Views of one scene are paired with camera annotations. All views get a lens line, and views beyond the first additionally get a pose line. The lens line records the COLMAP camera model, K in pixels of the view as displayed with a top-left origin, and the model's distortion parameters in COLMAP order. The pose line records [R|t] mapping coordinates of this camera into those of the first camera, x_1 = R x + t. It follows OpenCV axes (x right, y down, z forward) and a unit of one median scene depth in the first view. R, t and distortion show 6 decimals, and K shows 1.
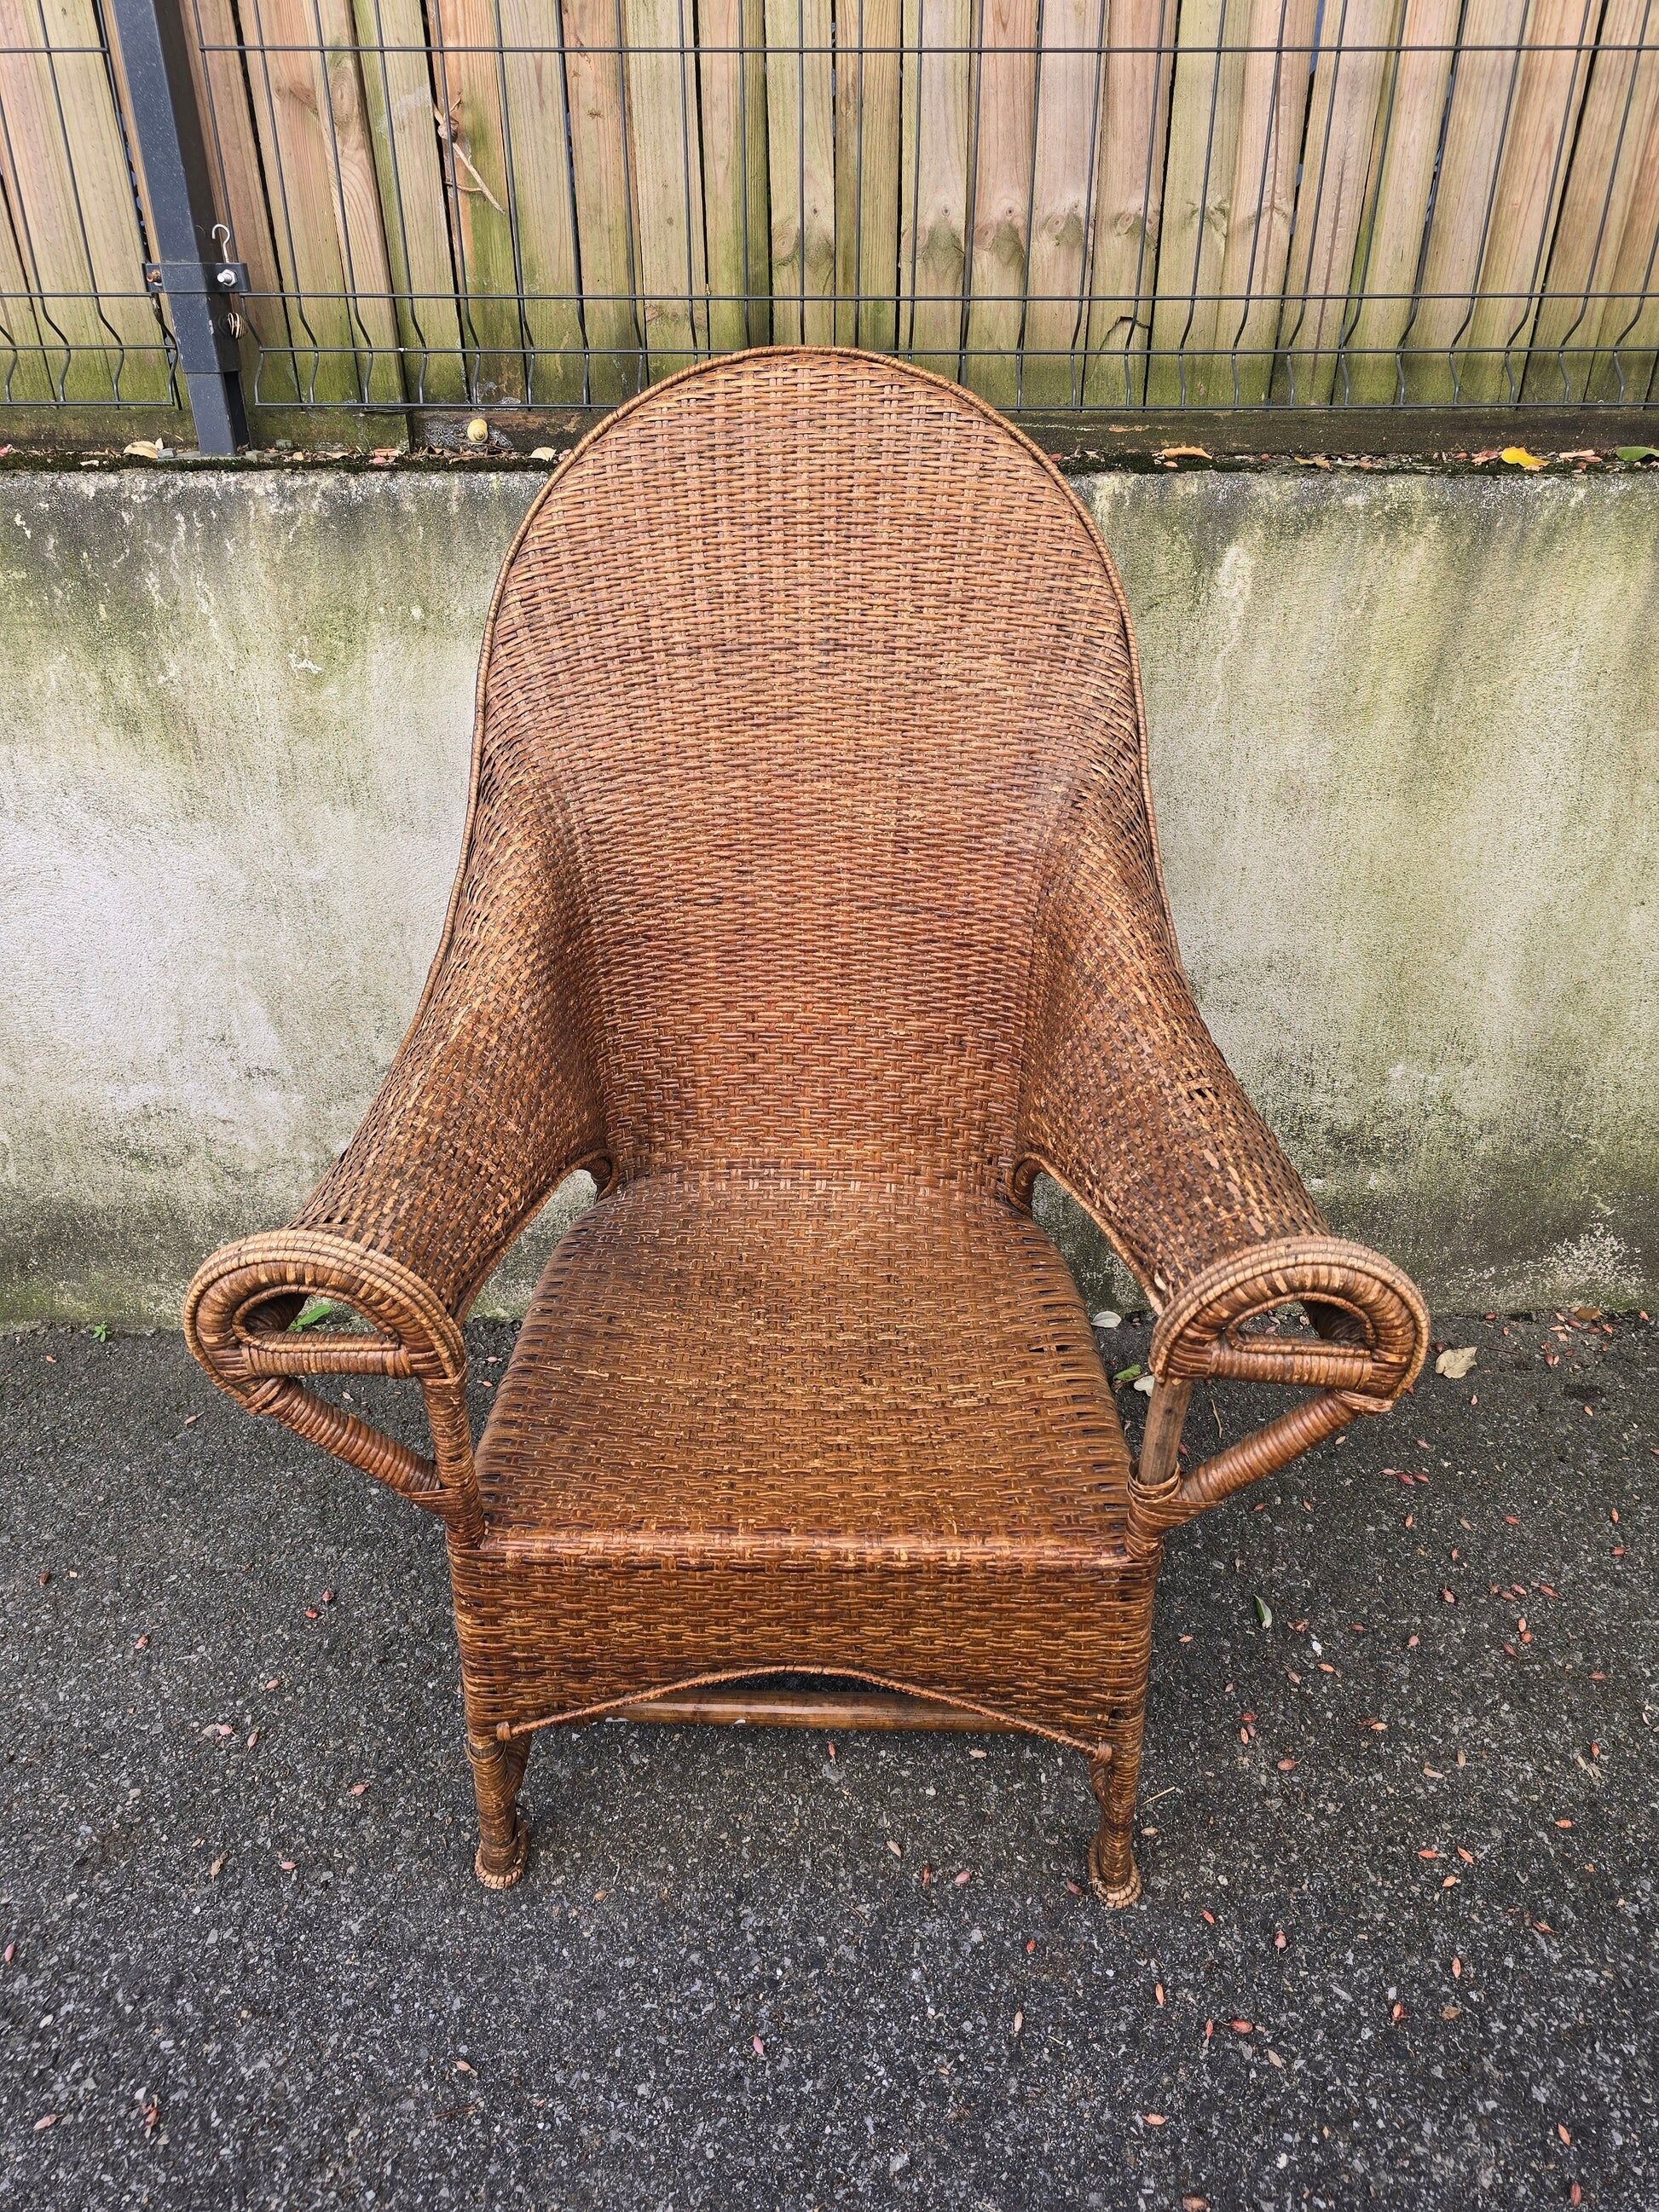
lens RADIAL K [[1475.4, 0, 822.0], [0, 1475.4, 1094.7], [0, 0, 1]] dist [0.056069, -0.047540]
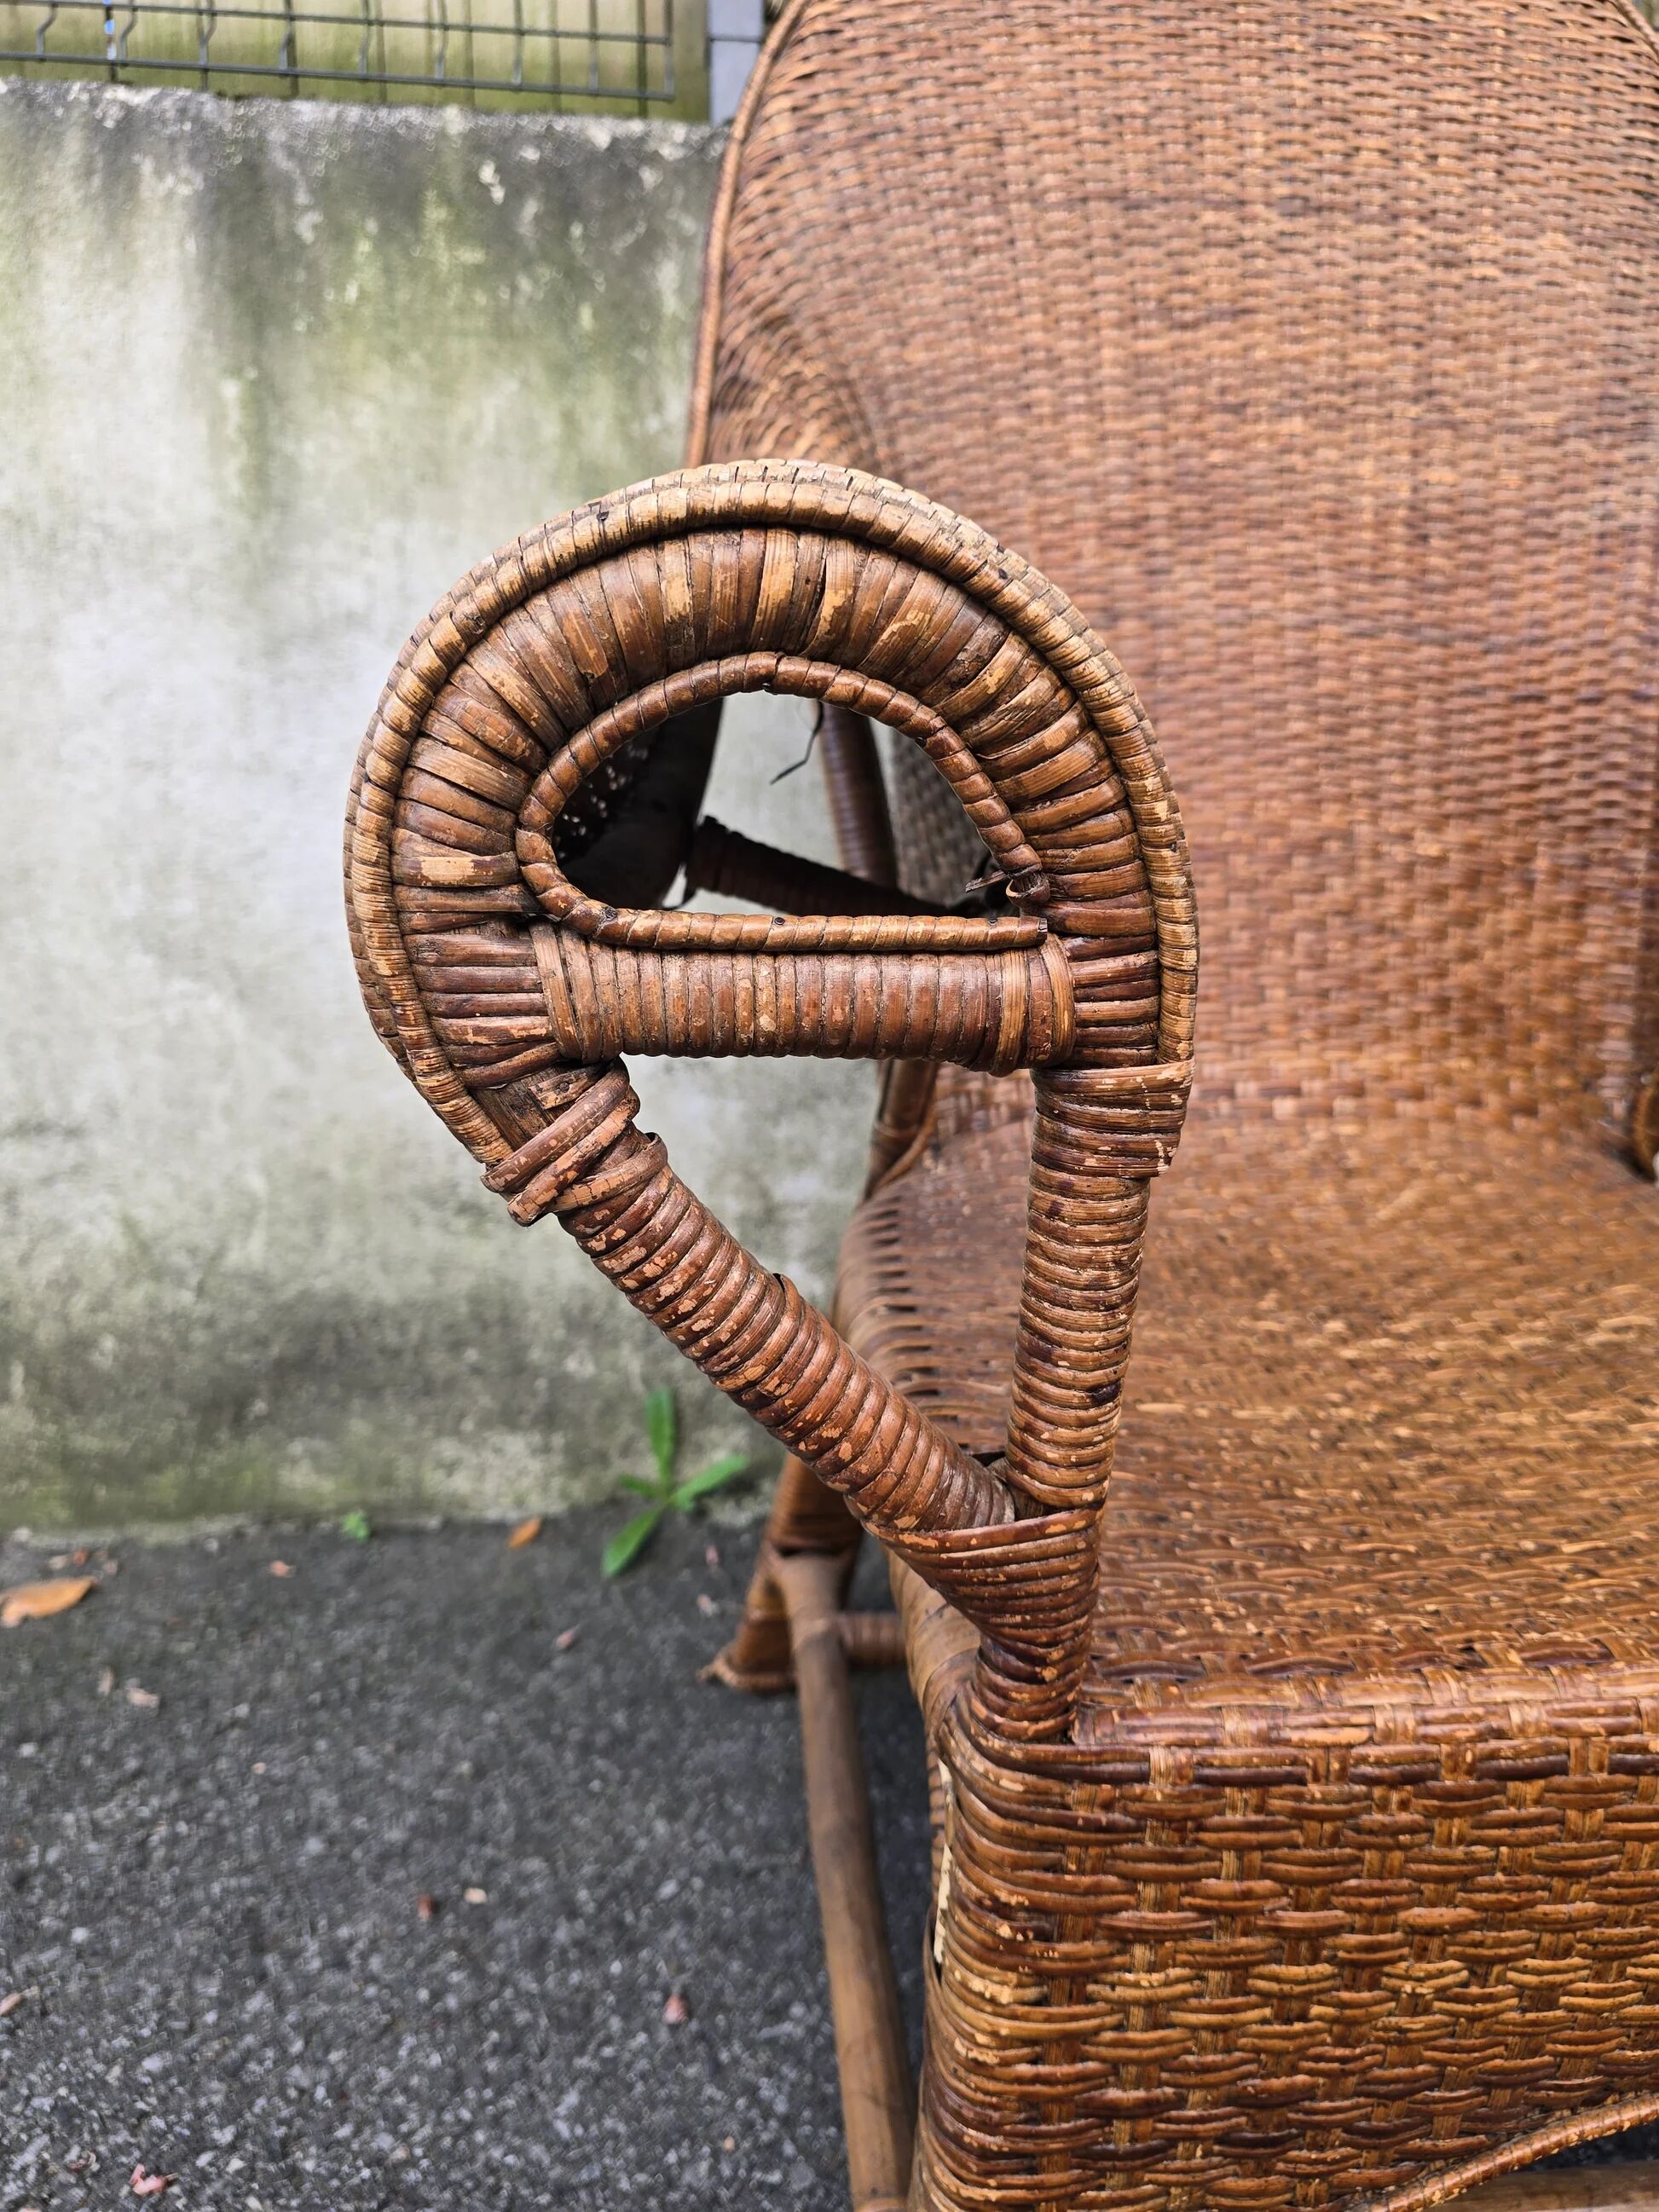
lens RADIAL K [[1526.9, 0, 817.6], [0, 1526.9, 1111.7], [0, 0, 1]] dist [-0.001319, -0.006700]
pose [[0.992191, -0.013426, 0.124004, -0.269873], [0.045223, 0.965264, -0.257332, 0.206557], [-0.116242, 0.260930, 0.958334, 0.516673]]
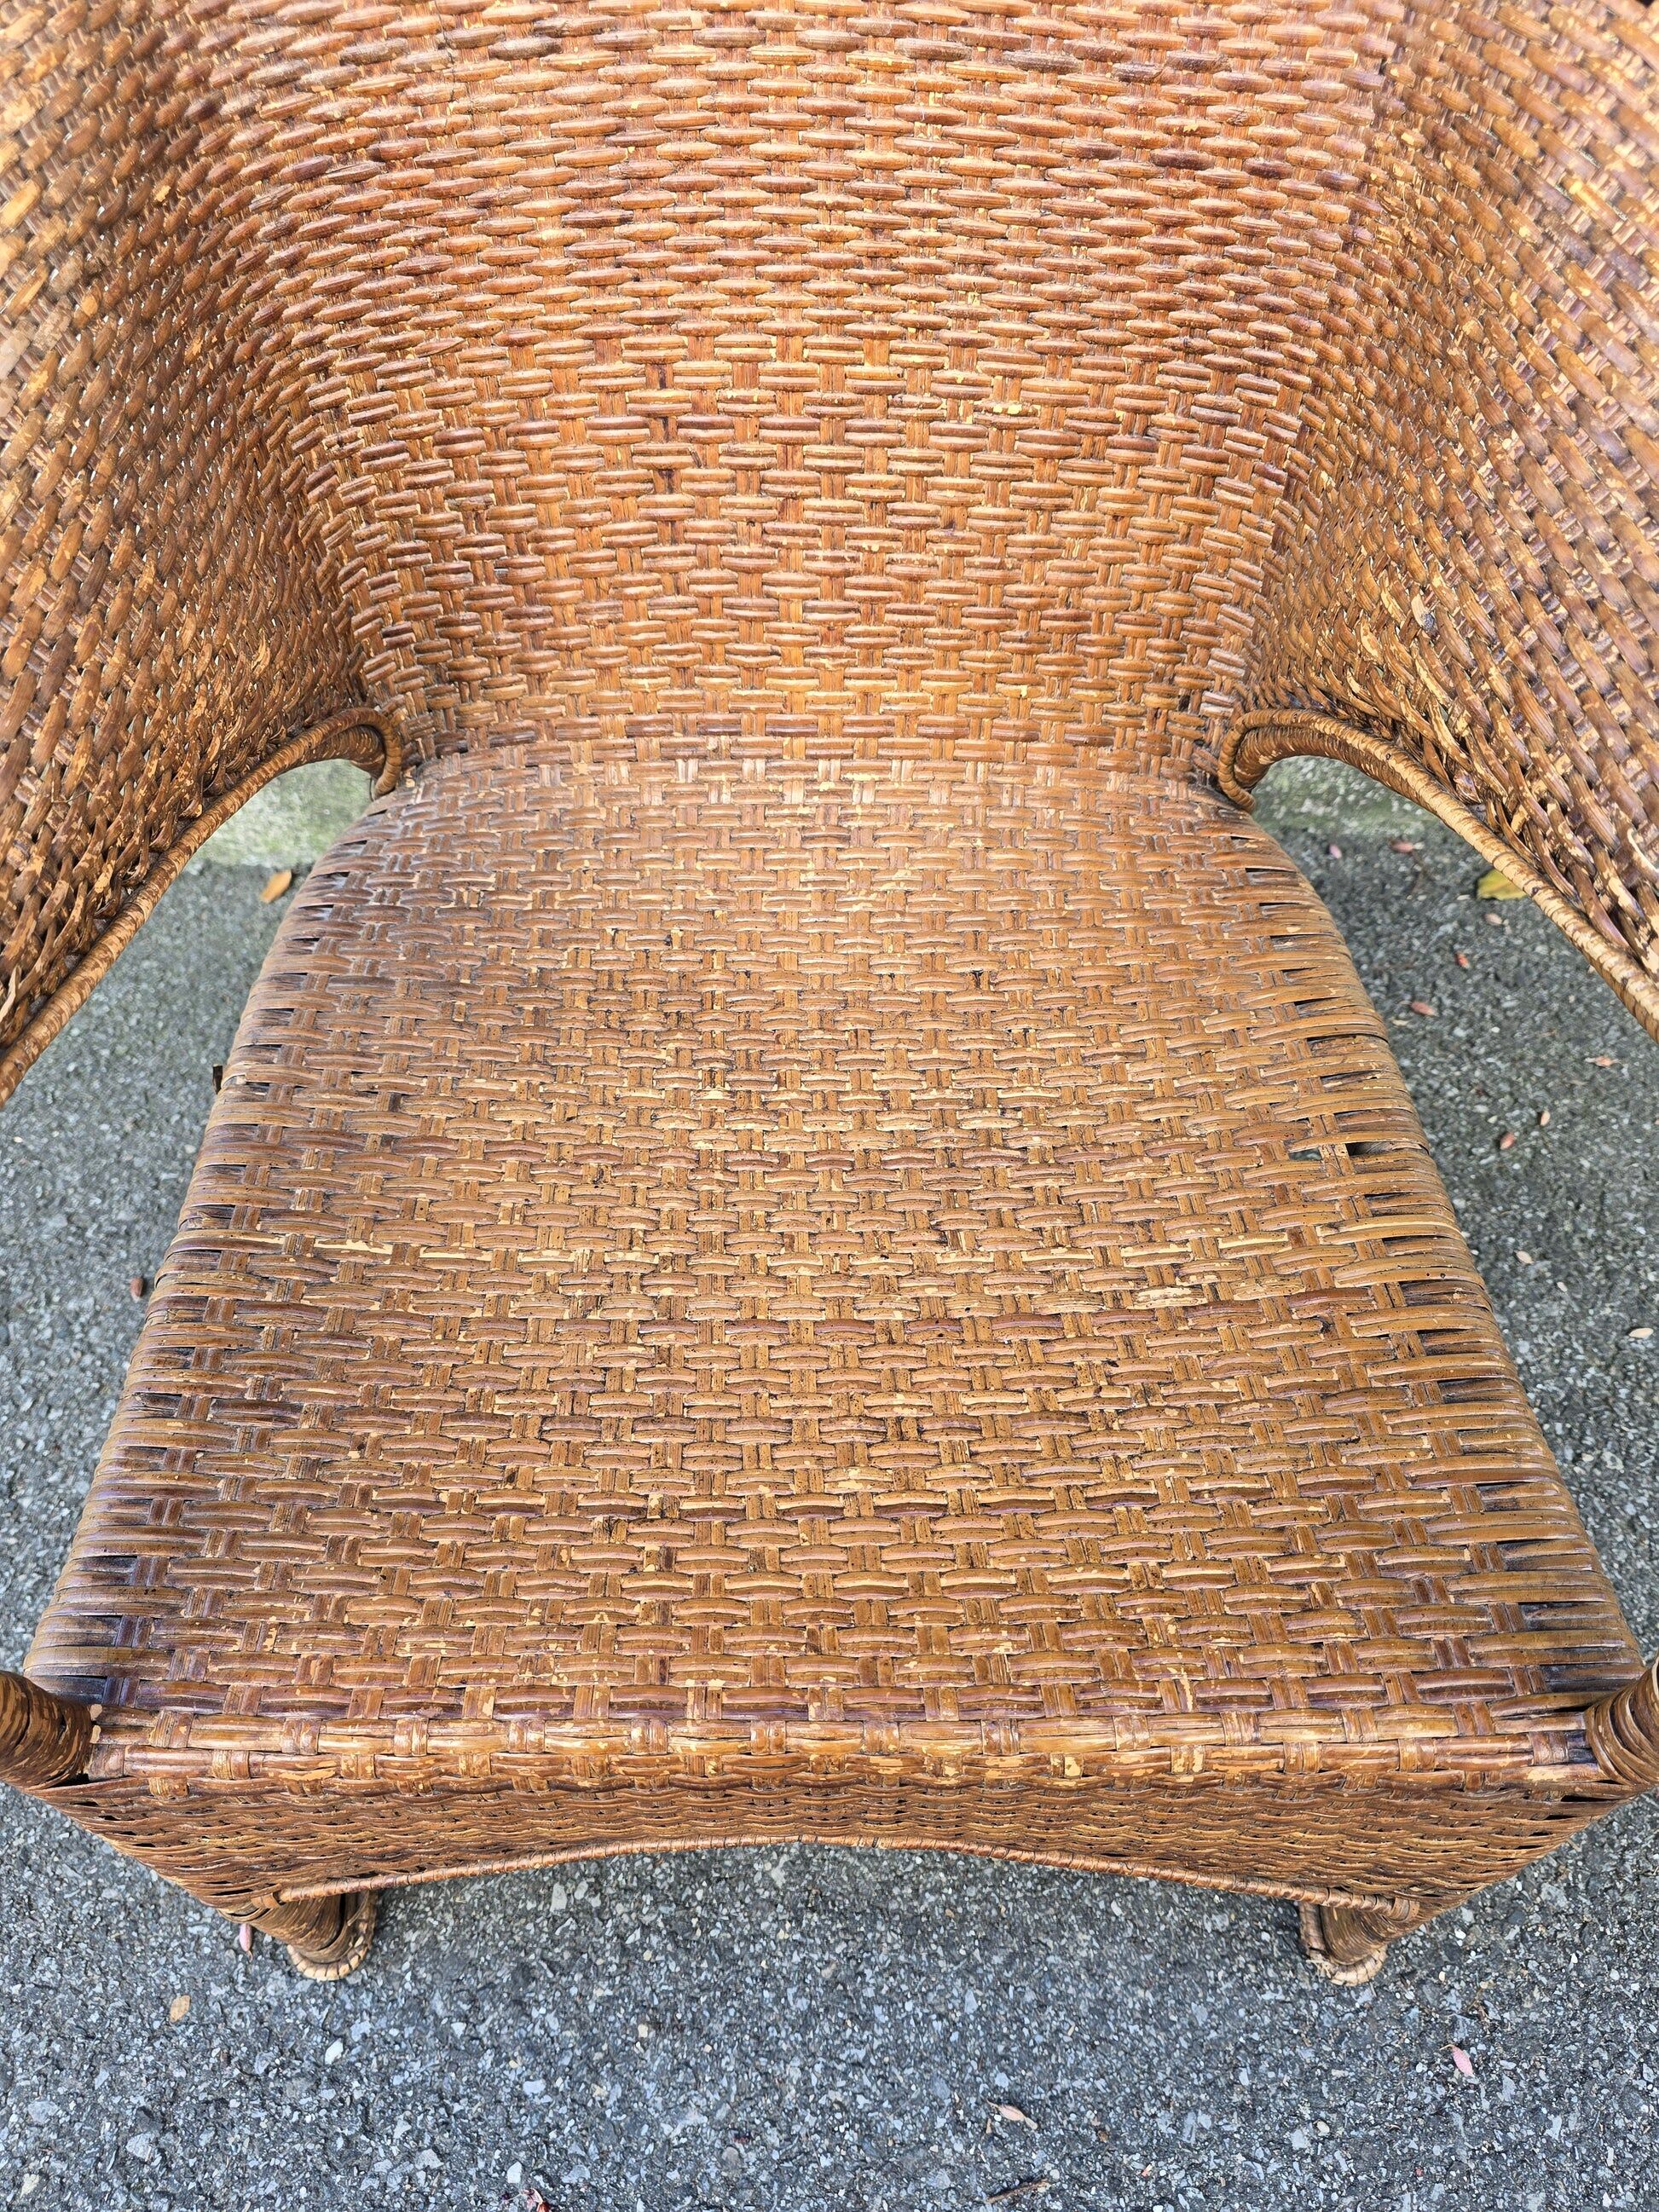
lens RADIAL K [[1516.7, 0, 819.9], [0, 1516.7, 1106.9], [0, 0, 1]] dist [0.046312, -0.052079]
pose [[0.999413, -0.029685, 0.017096, -0.016215], [0.020469, 0.917672, 0.396812, -0.035141], [-0.027468, -0.396229, 0.917741, 0.542740]]
